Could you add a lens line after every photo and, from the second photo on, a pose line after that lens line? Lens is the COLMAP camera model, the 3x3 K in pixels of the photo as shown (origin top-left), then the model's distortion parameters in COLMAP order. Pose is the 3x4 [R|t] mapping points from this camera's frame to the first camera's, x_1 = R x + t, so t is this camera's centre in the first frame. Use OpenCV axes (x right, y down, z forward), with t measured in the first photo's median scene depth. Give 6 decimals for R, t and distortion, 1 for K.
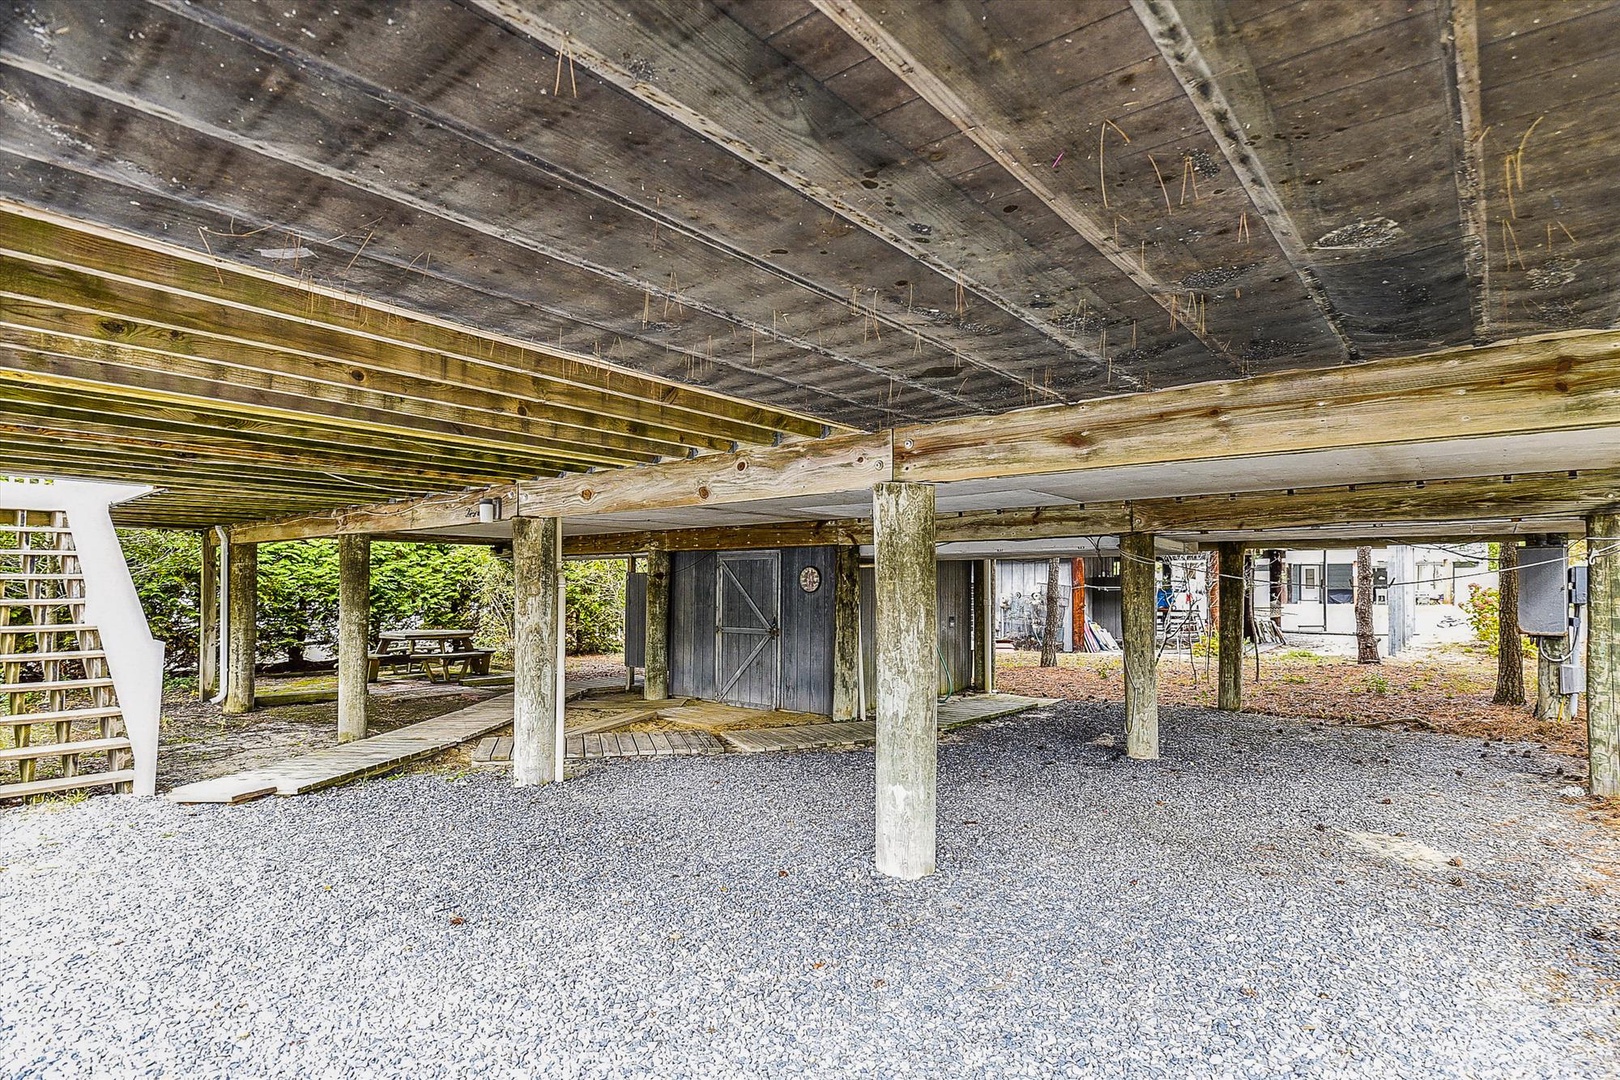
lens RADIAL K [[819.2, 0, 815.5], [0, 819.2, 568.3], [0, 0, 1]] dist [-0.015714, 0.000298]
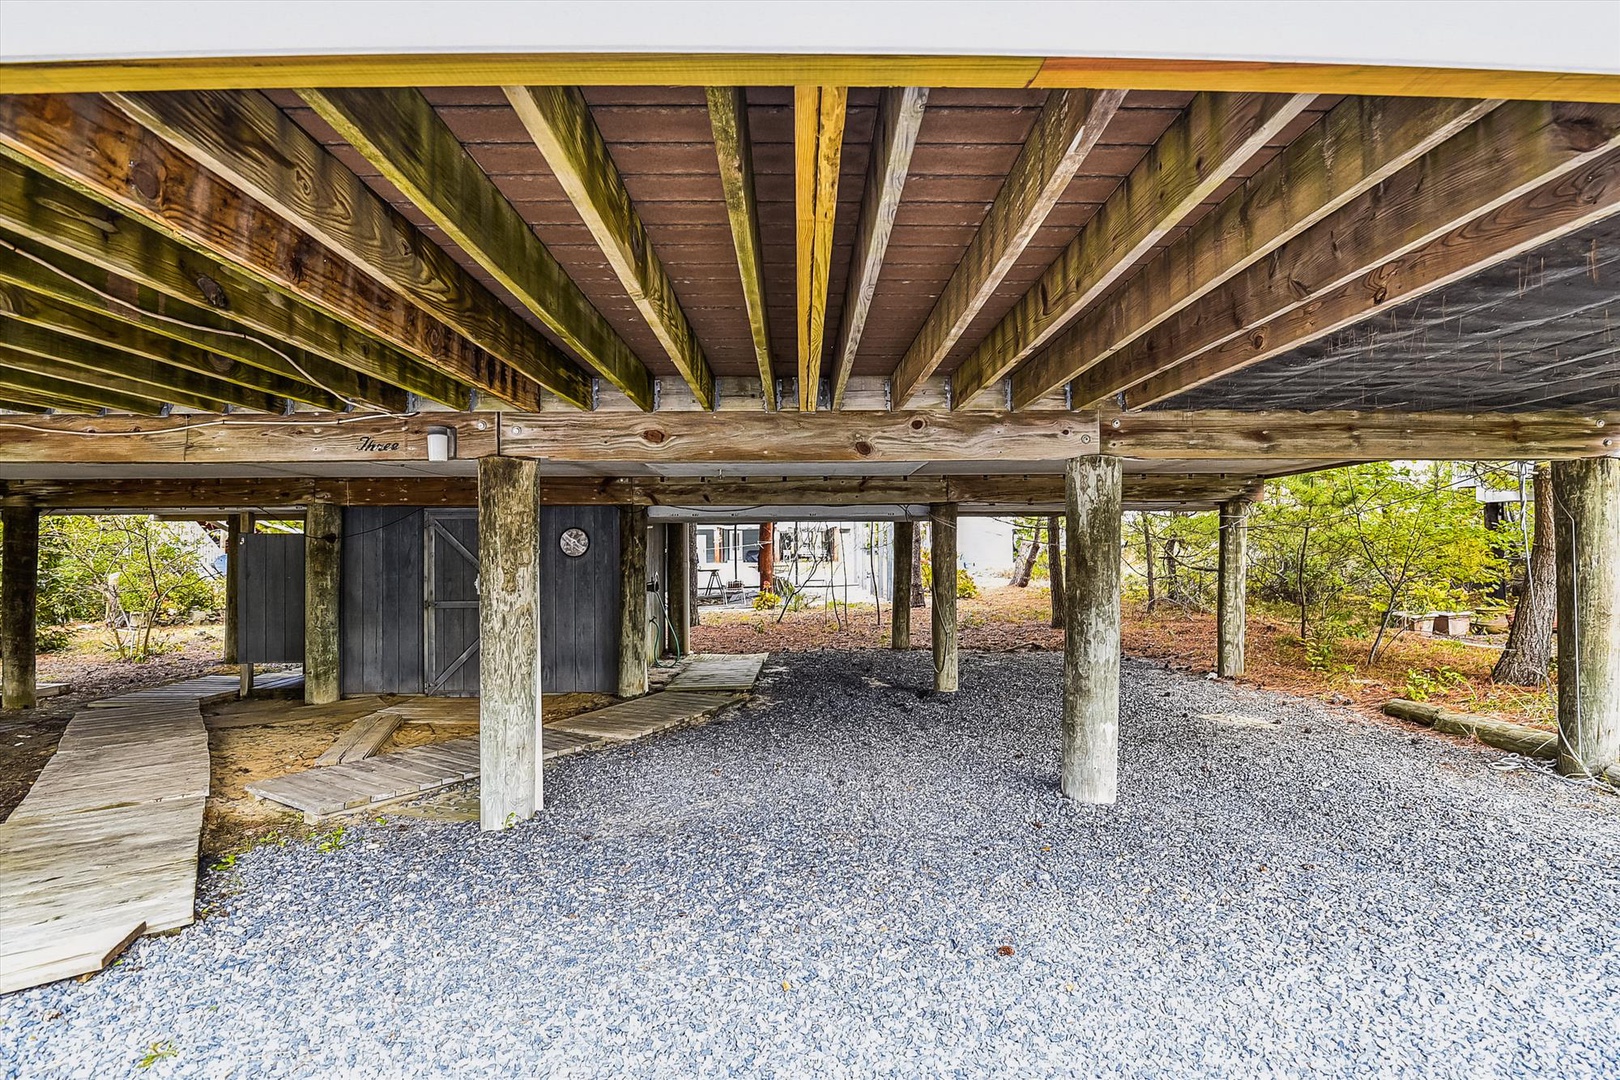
lens RADIAL K [[806.1, 0, 814.8], [0, 806.1, 544.8], [0, 0, 1]] dist [-0.019828, -0.001016]
pose [[0.756252, -0.004014, 0.654268, -0.622293], [-0.007014, 0.999874, 0.014243, 0.003006], [-0.654243, -0.015360, 0.756129, 0.281648]]
